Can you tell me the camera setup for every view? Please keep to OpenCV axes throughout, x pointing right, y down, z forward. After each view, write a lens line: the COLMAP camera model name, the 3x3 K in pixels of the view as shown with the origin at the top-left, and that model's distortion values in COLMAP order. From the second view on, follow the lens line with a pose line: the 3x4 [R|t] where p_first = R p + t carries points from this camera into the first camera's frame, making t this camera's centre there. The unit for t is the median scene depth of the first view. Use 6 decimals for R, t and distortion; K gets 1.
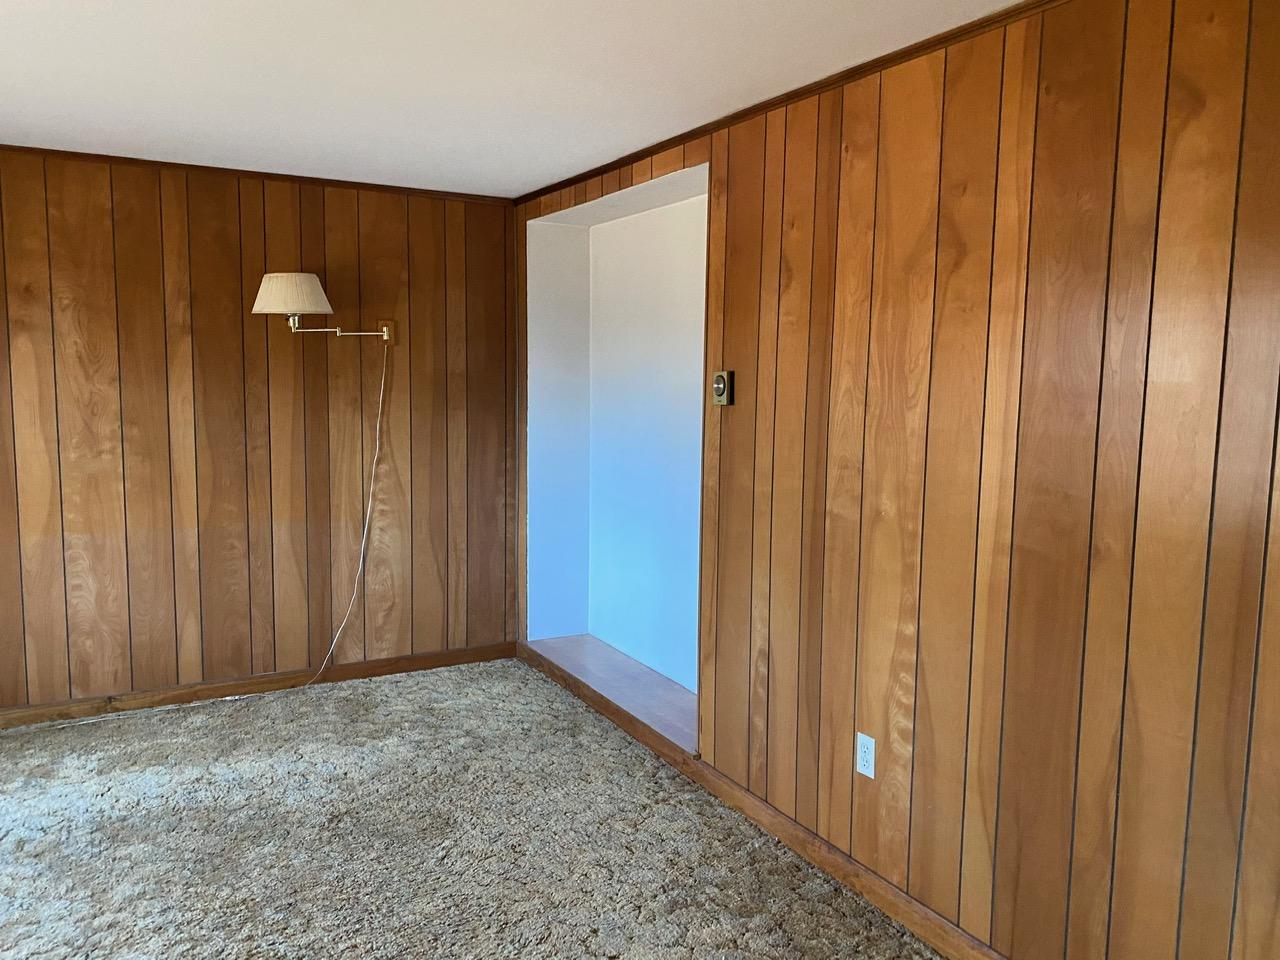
lens RADIAL K [[987.1, 0, 640.0], [0, 987.1, 480.0], [0, 0, 1]] dist [0.006842, -0.001463]
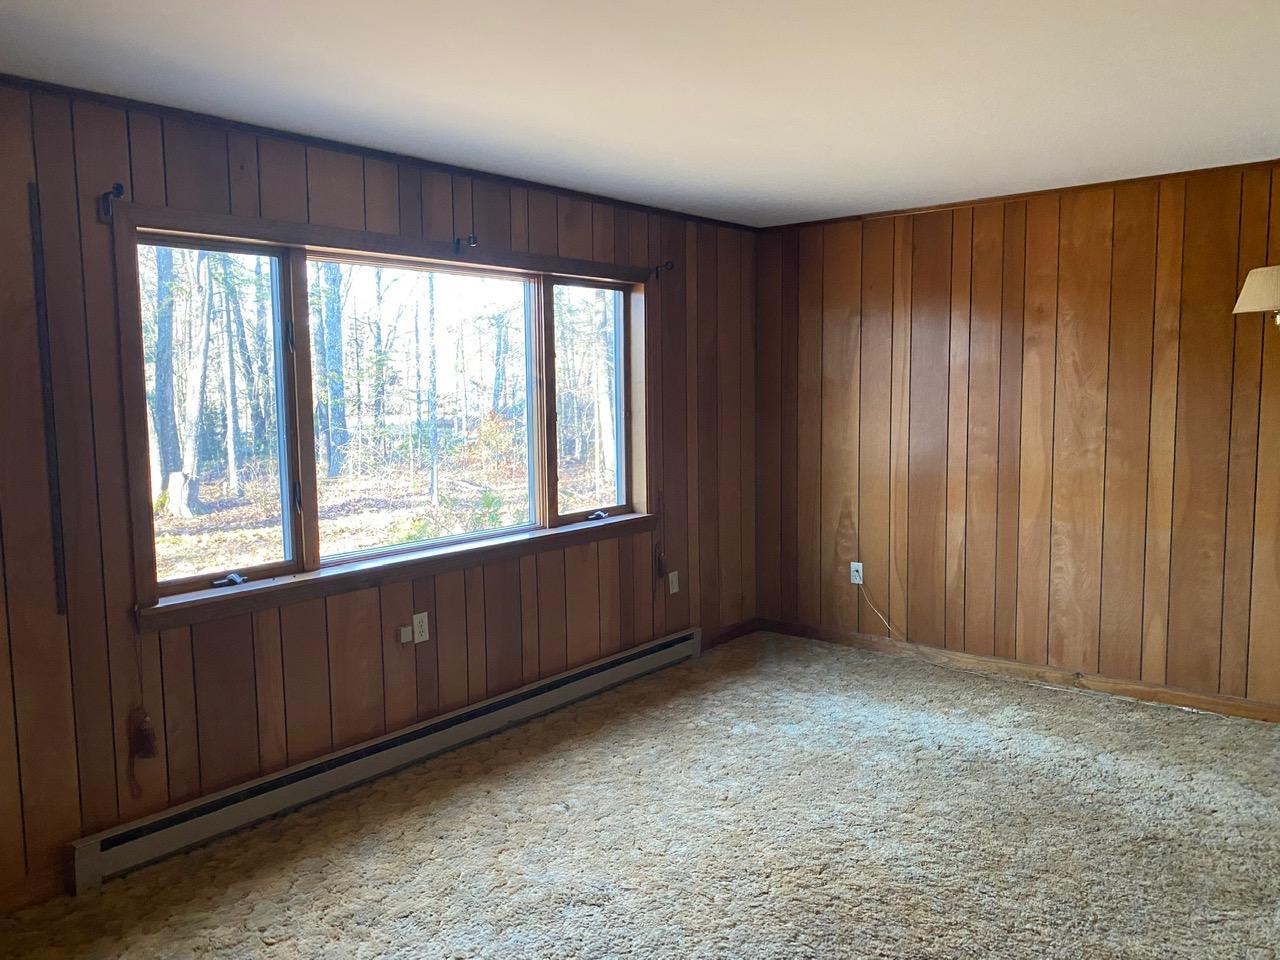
lens RADIAL K [[987.1, 0, 640.0], [0, 987.1, 480.0], [0, 0, 1]] dist [0.006842, -0.001463]
pose [[0.352979, 0.074658, -0.932648, 0.314274], [-0.084903, 0.995255, 0.047536, -0.006287], [0.931771, 0.062406, 0.357643, 0.140480]]
